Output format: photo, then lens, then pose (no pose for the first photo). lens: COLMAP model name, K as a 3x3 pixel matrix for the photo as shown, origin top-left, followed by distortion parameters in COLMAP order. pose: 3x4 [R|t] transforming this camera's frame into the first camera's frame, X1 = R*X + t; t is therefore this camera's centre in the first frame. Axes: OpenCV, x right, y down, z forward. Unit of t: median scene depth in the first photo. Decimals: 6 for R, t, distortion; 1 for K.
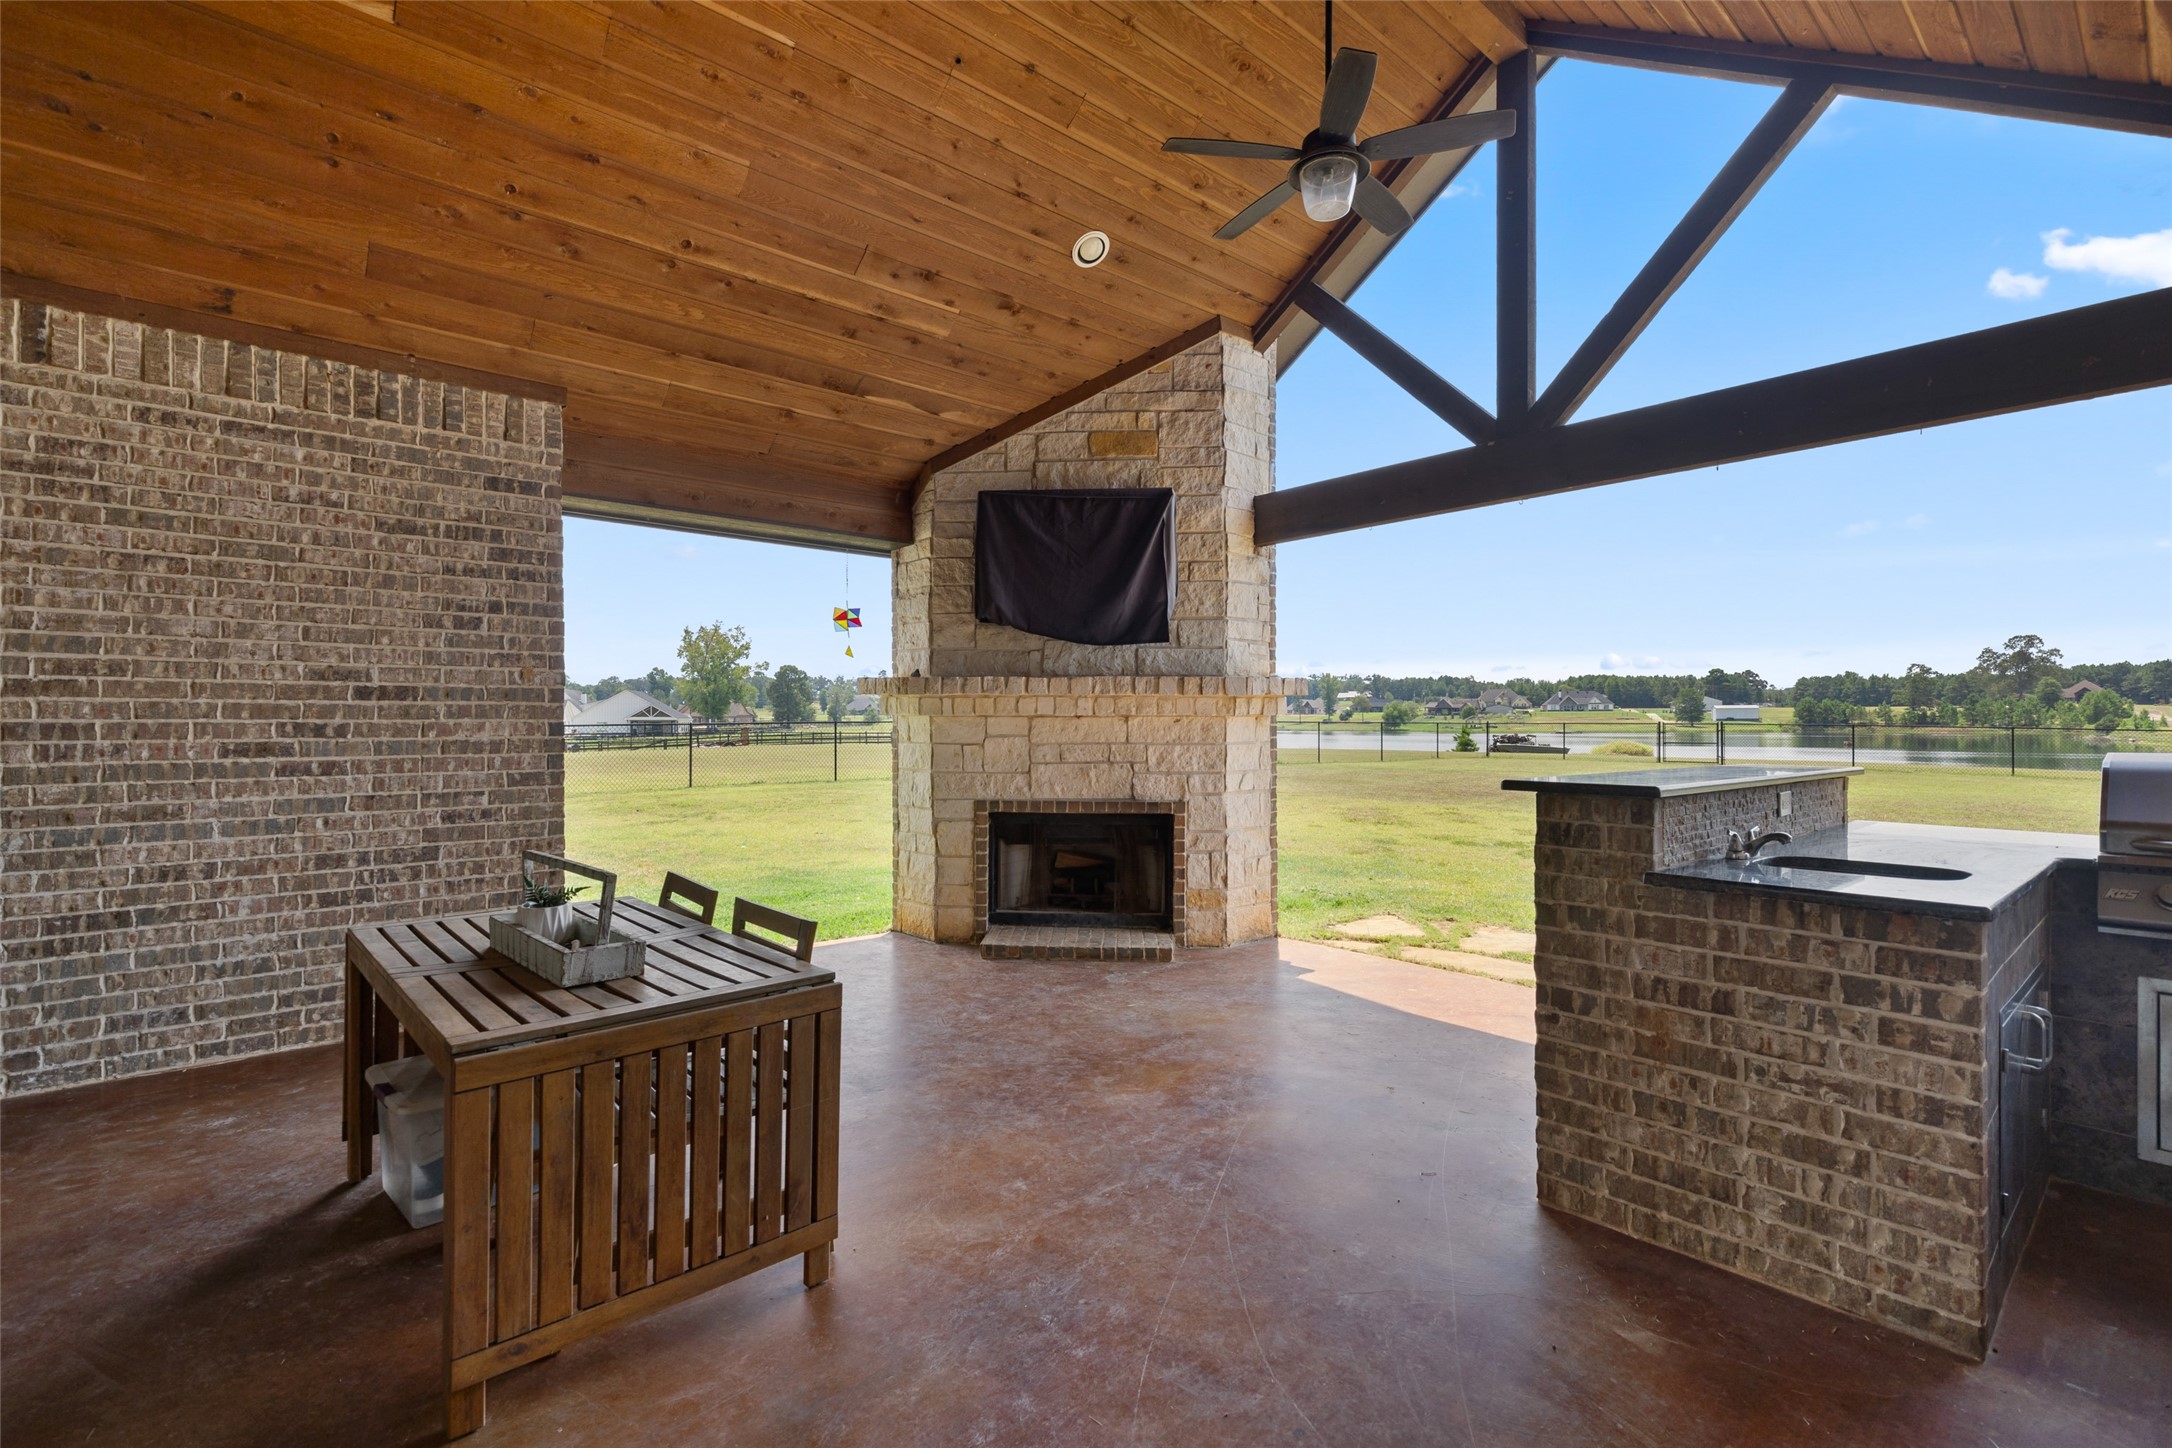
lens RADIAL K [[977.8, 0, 1095.5], [0, 977.8, 723.4], [0, 0, 1]] dist [0.011109, -0.002780]
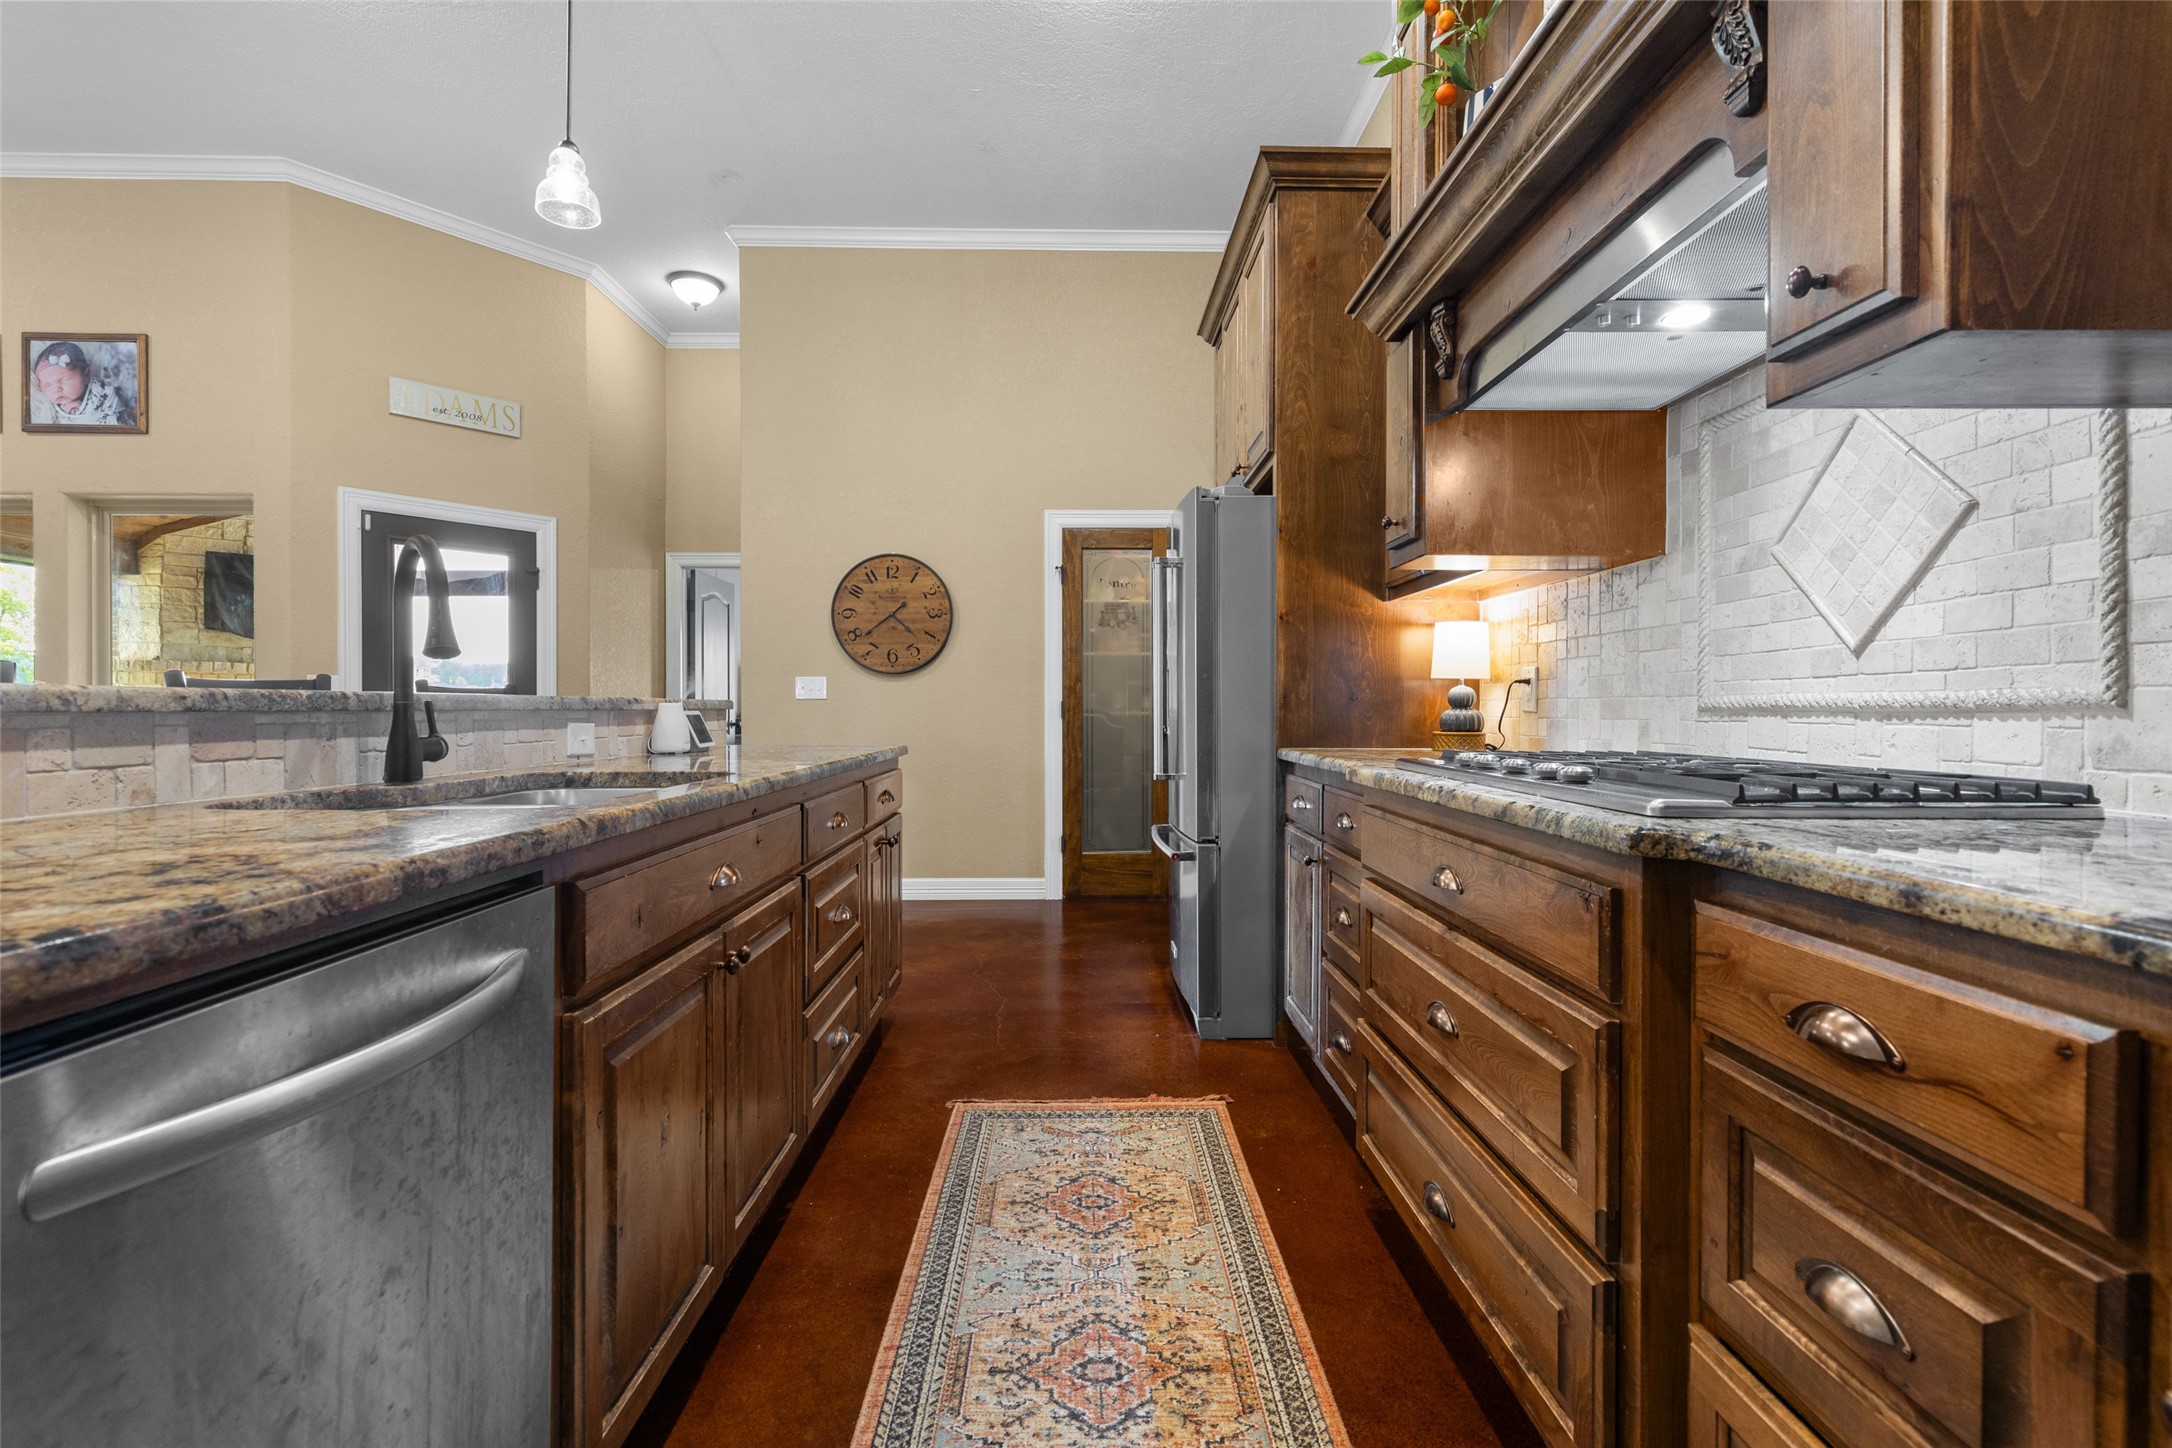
lens RADIAL K [[977.8, 0, 1089.5], [0, 977.8, 714.2], [0, 0, 1]] dist [0.011109, -0.002780]
pose [[0.643747, -0.003229, 0.765232, -0.481557], [0.001789, 0.999995, 0.002714, 0.041995], [-0.765237, -0.000378, 0.643749, -1.354680]]
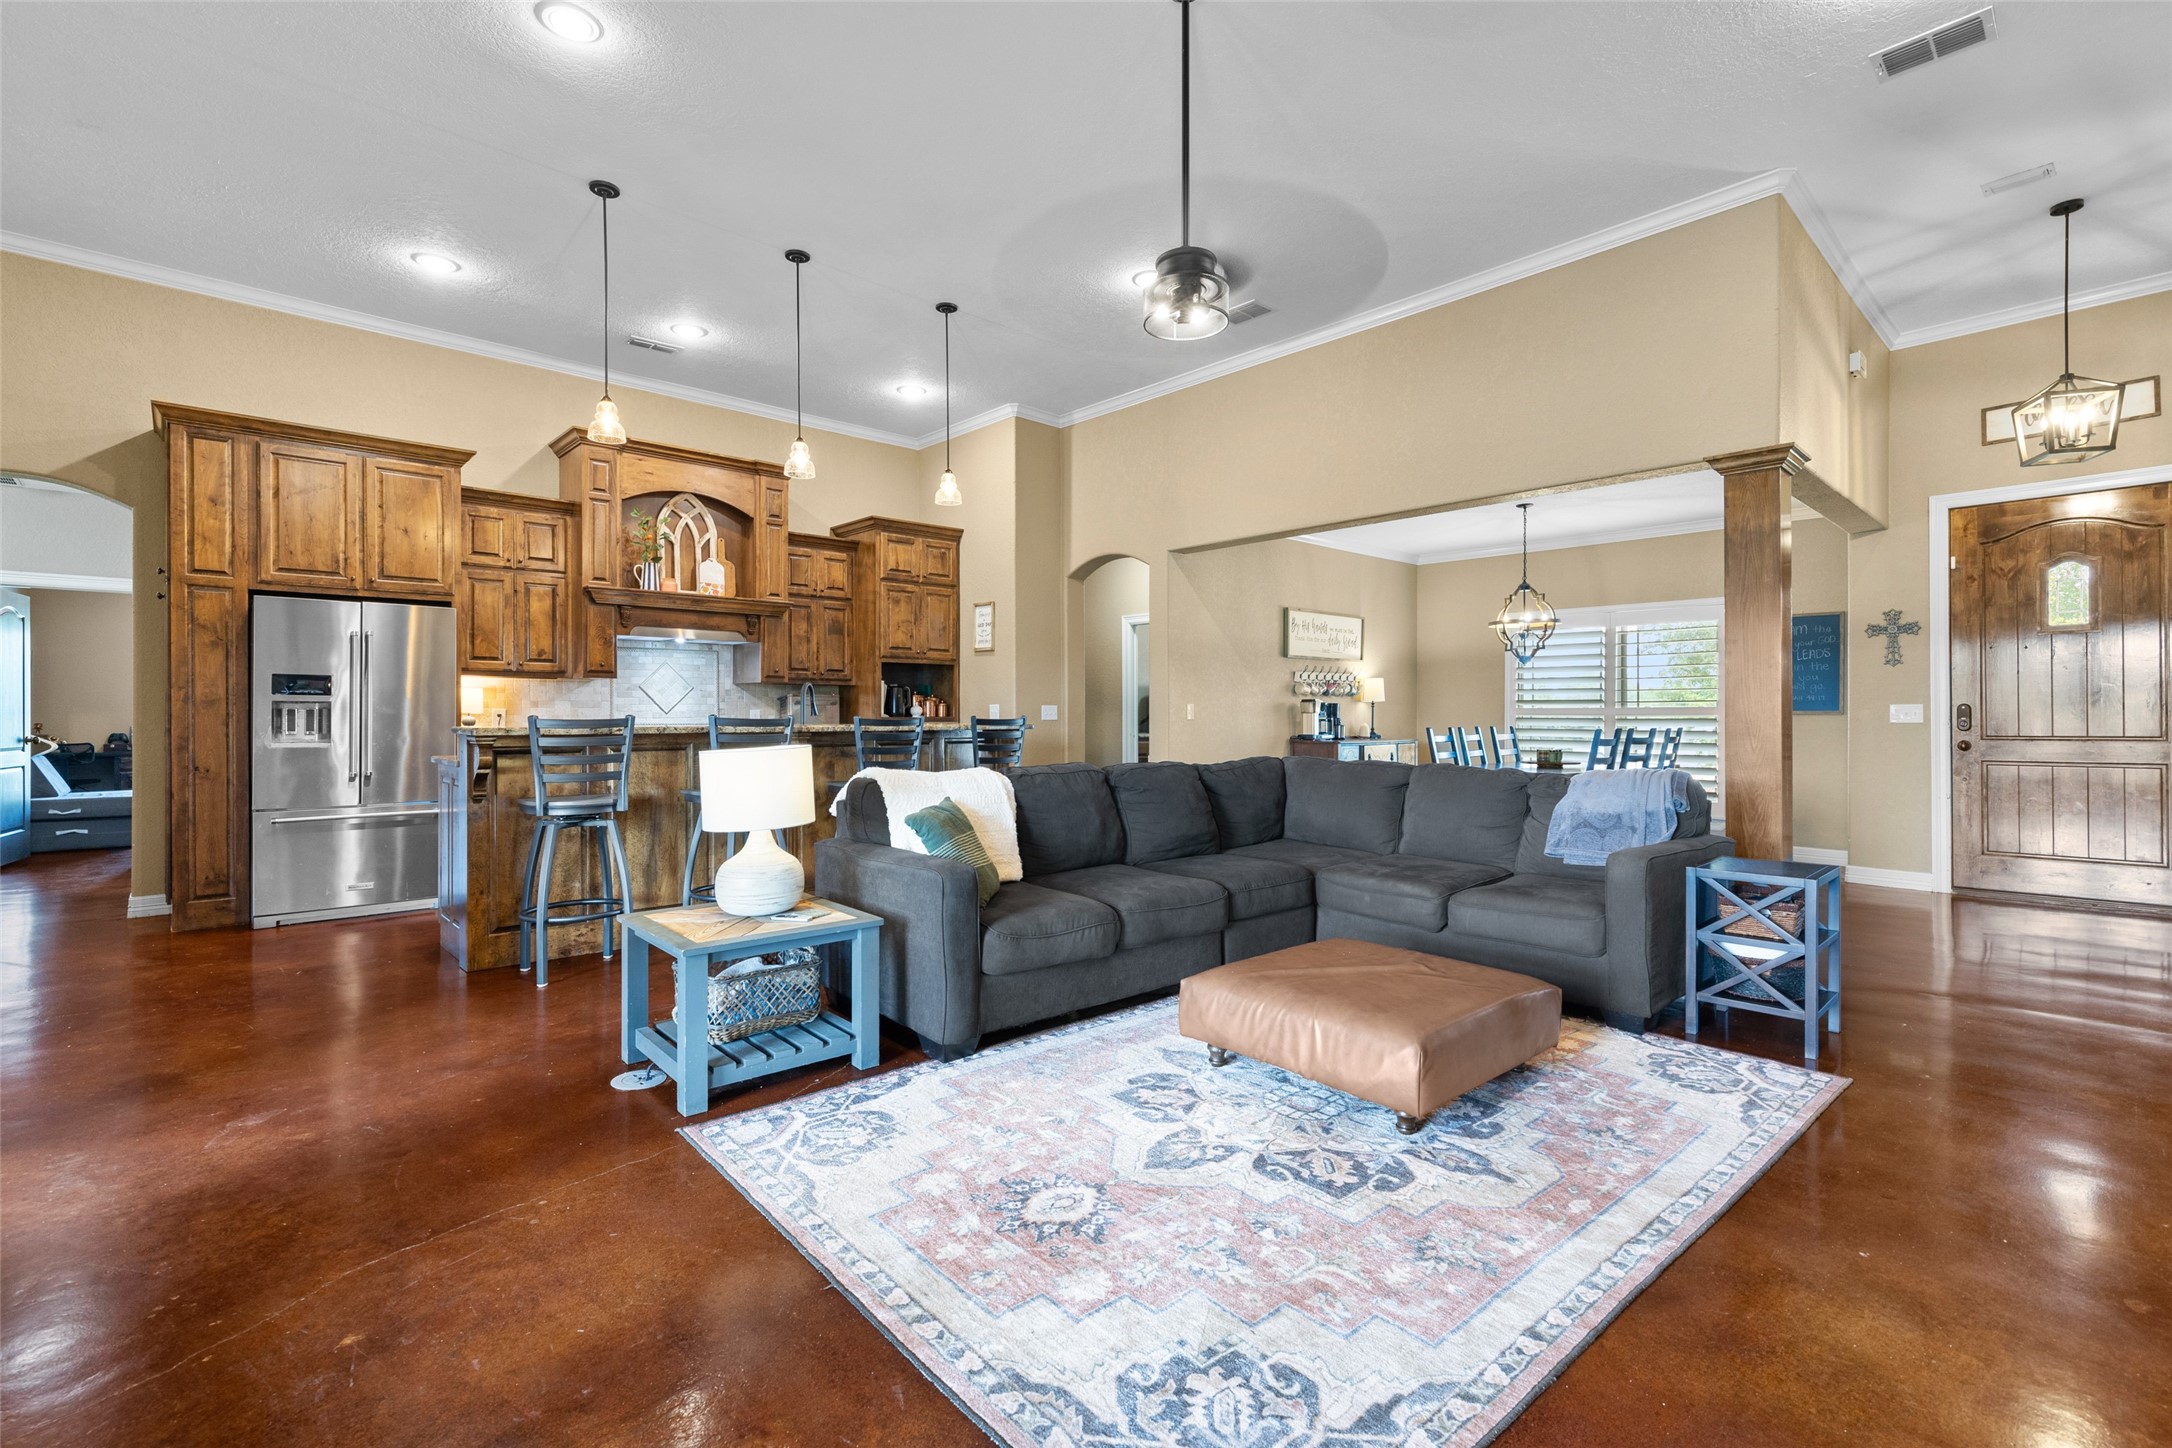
lens RADIAL K [[977.8, 0, 1086.7], [0, 977.8, 715.9], [0, 0, 1]] dist [0.011109, -0.002780]
pose [[-0.999633, 0.001471, -0.027057, -0.663046], [0.001345, 0.999988, 0.004698, 0.022721], [0.027064, 0.004660, -0.999623, 0.074957]]
